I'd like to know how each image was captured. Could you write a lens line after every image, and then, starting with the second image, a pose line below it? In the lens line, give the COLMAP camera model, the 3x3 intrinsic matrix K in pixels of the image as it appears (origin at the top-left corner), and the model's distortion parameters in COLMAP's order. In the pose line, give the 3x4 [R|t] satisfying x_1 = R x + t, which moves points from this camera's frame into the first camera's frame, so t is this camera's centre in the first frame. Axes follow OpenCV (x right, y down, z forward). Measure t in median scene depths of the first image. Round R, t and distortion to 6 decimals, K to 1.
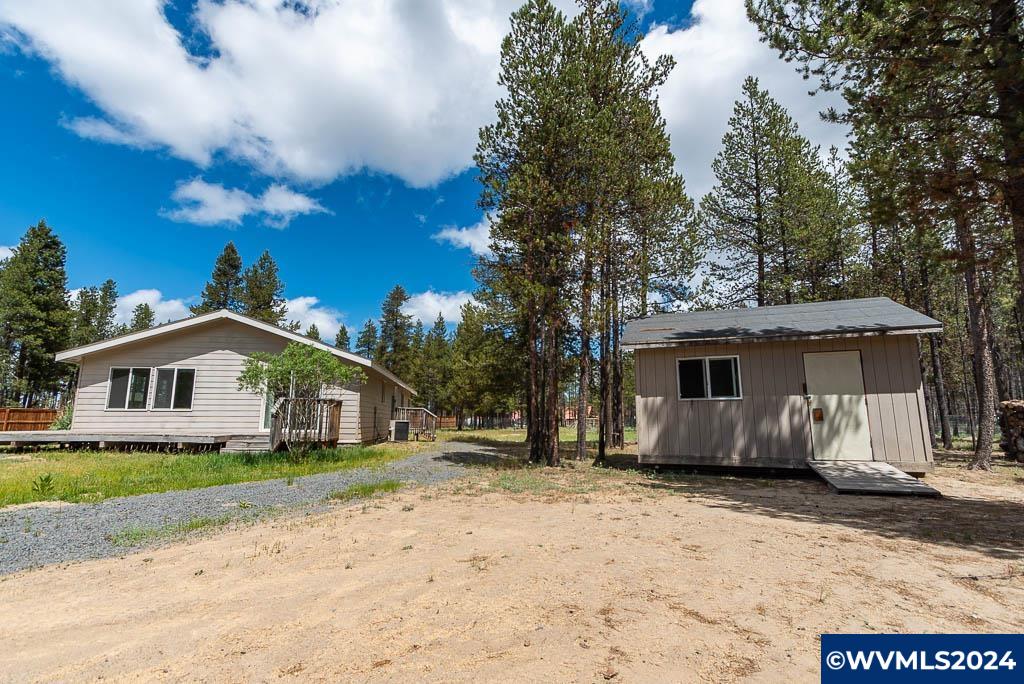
lens RADIAL K [[443.0, 0, 511.5], [0, 443.0, 344.8], [0, 0, 1]] dist [0.000351, -0.000815]
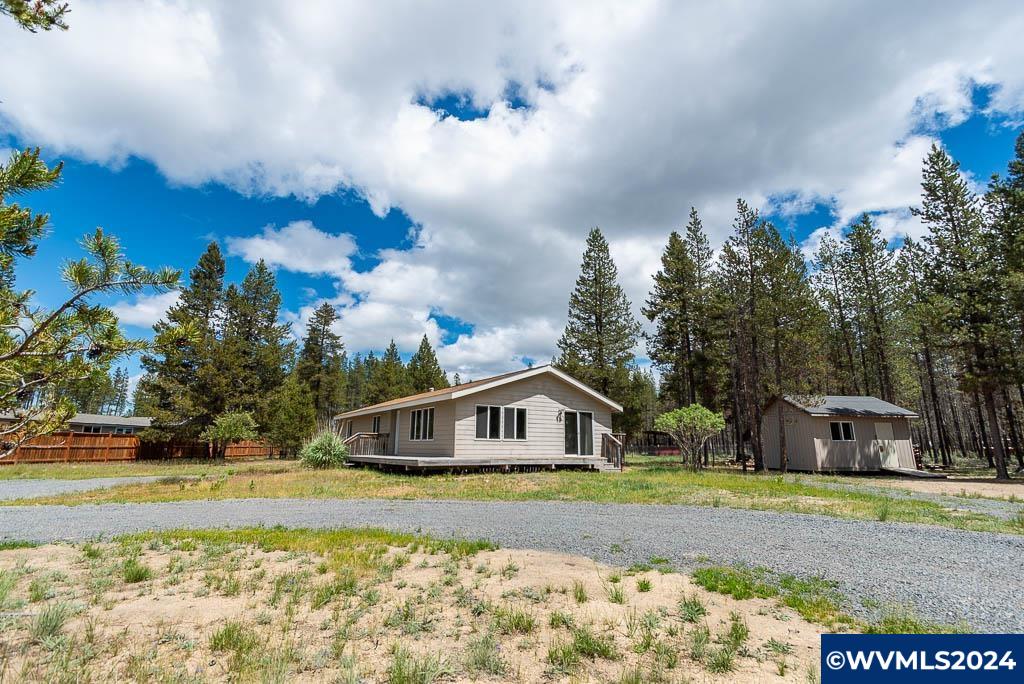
lens RADIAL K [[443.0, 0, 515.3], [0, 443.0, 343.2], [0, 0, 1]] dist [0.000351, -0.000815]
pose [[0.879195, 0.112167, 0.463072, -1.405053], [-0.085802, 0.993279, -0.077690, -0.033937], [-0.468673, 0.028572, 0.882909, -0.150049]]
